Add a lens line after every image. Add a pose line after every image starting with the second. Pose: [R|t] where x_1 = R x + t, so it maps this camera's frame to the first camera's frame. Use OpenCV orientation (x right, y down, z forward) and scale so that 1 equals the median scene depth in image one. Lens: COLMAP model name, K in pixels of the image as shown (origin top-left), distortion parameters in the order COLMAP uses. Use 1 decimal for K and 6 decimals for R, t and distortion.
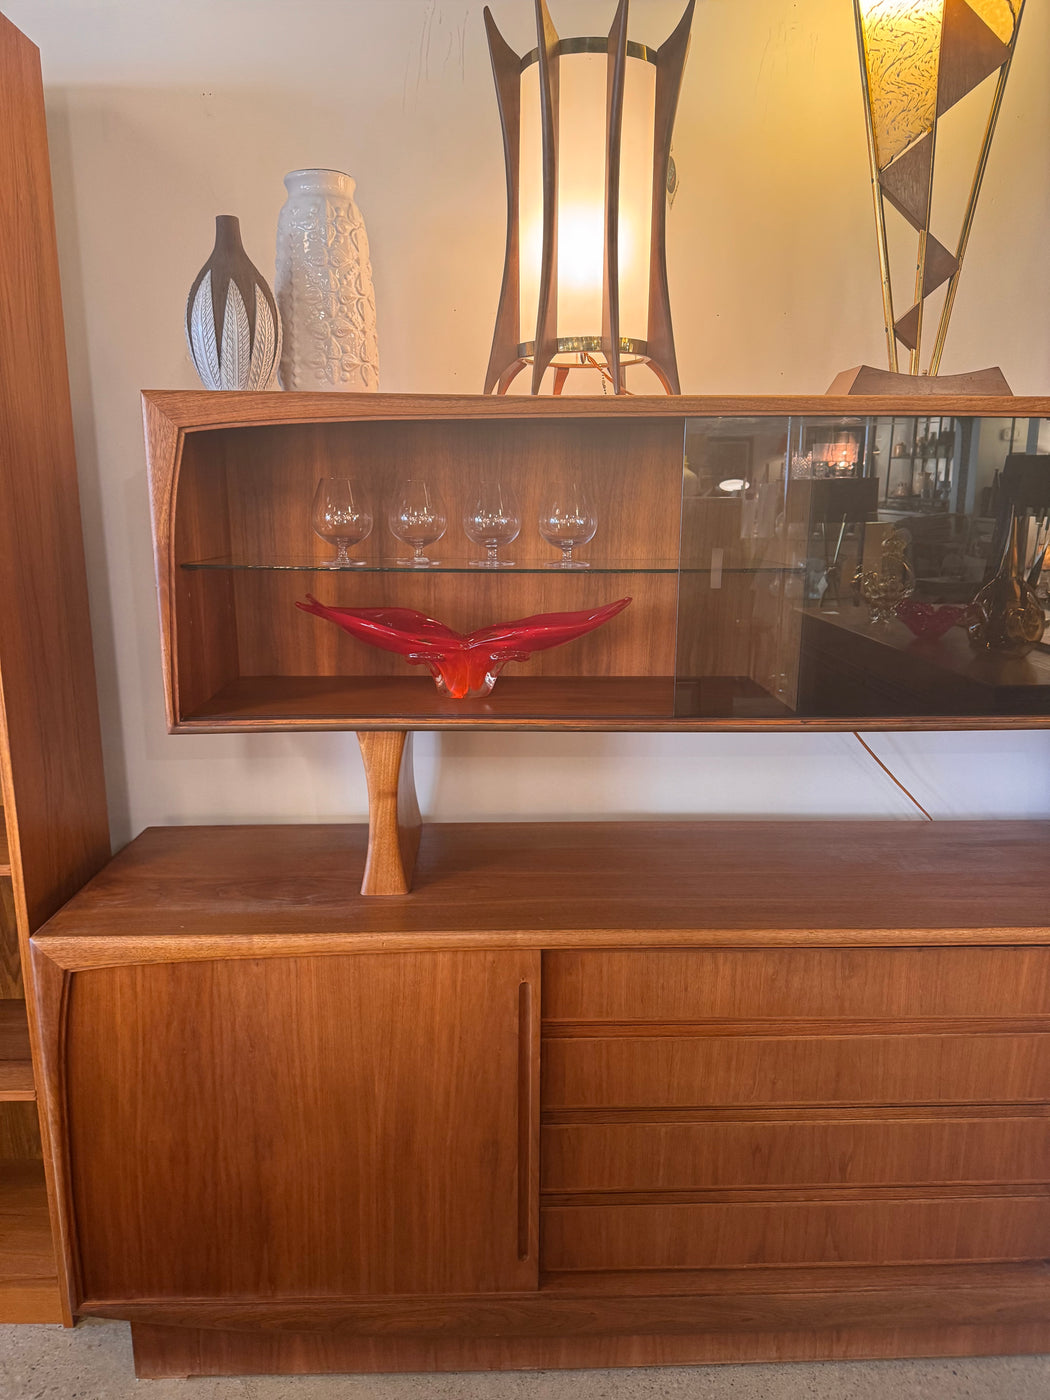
lens RADIAL K [[1000.8, 0, 519.8], [0, 1000.8, 701.9], [0, 0, 1]] dist [0.042146, -0.055043]
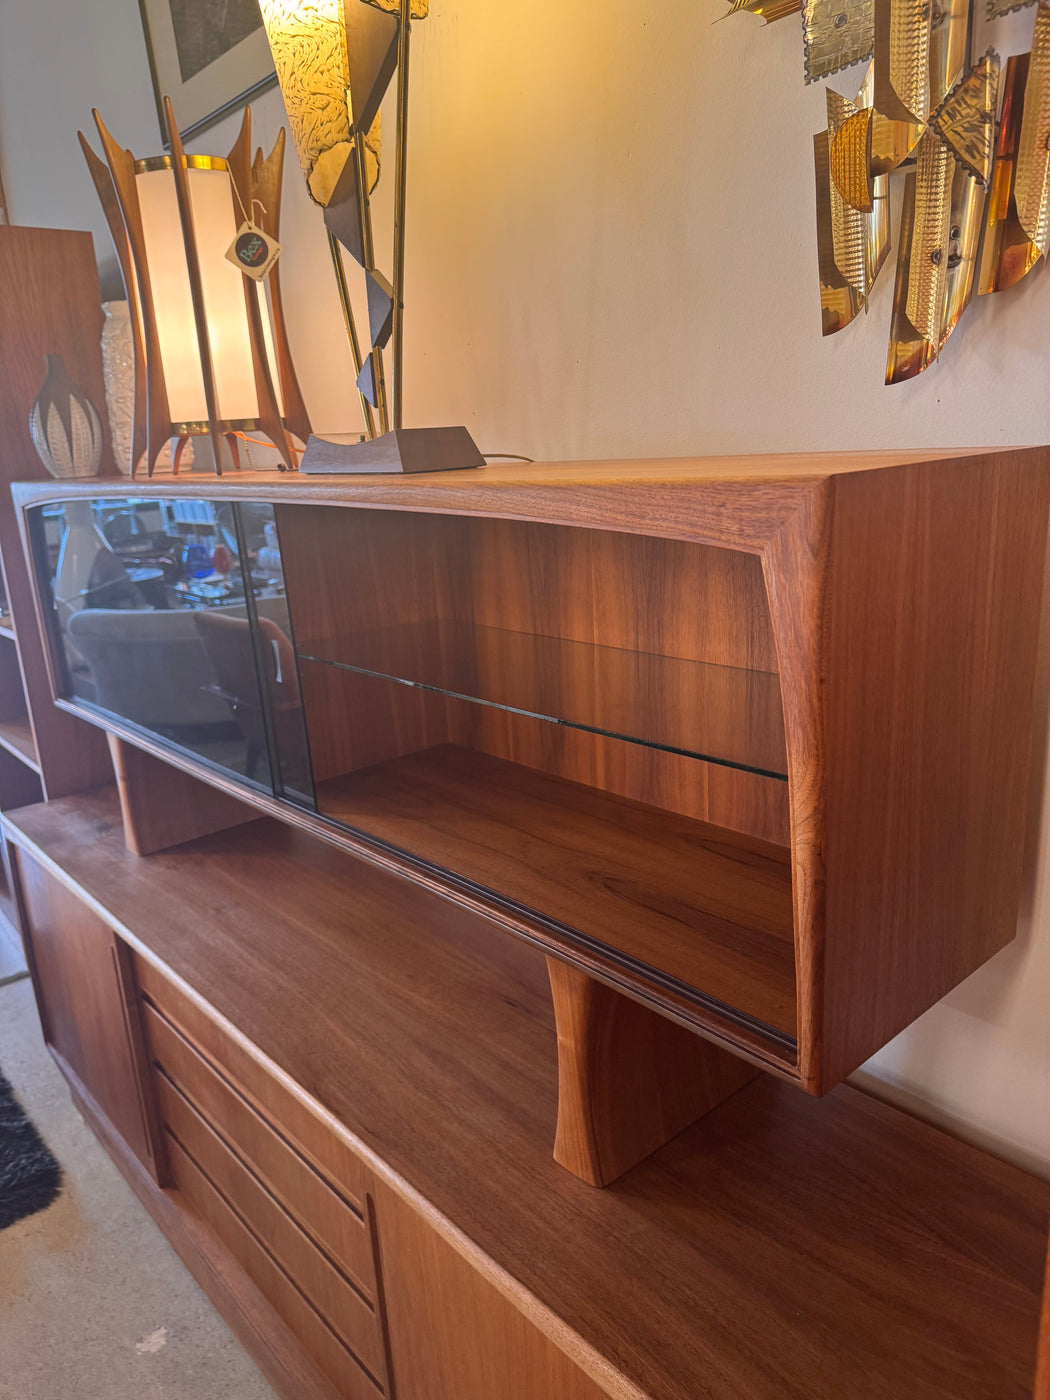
lens RADIAL K [[992.4, 0, 533.0], [0, 992.4, 699.2], [0, 0, 1]] dist [0.044901, -0.057223]
pose [[0.634219, 0.165047, -0.755332, 1.209807], [-0.106652, 0.986285, 0.125962, -0.235987], [0.765762, 0.000670, 0.643123, 0.576613]]
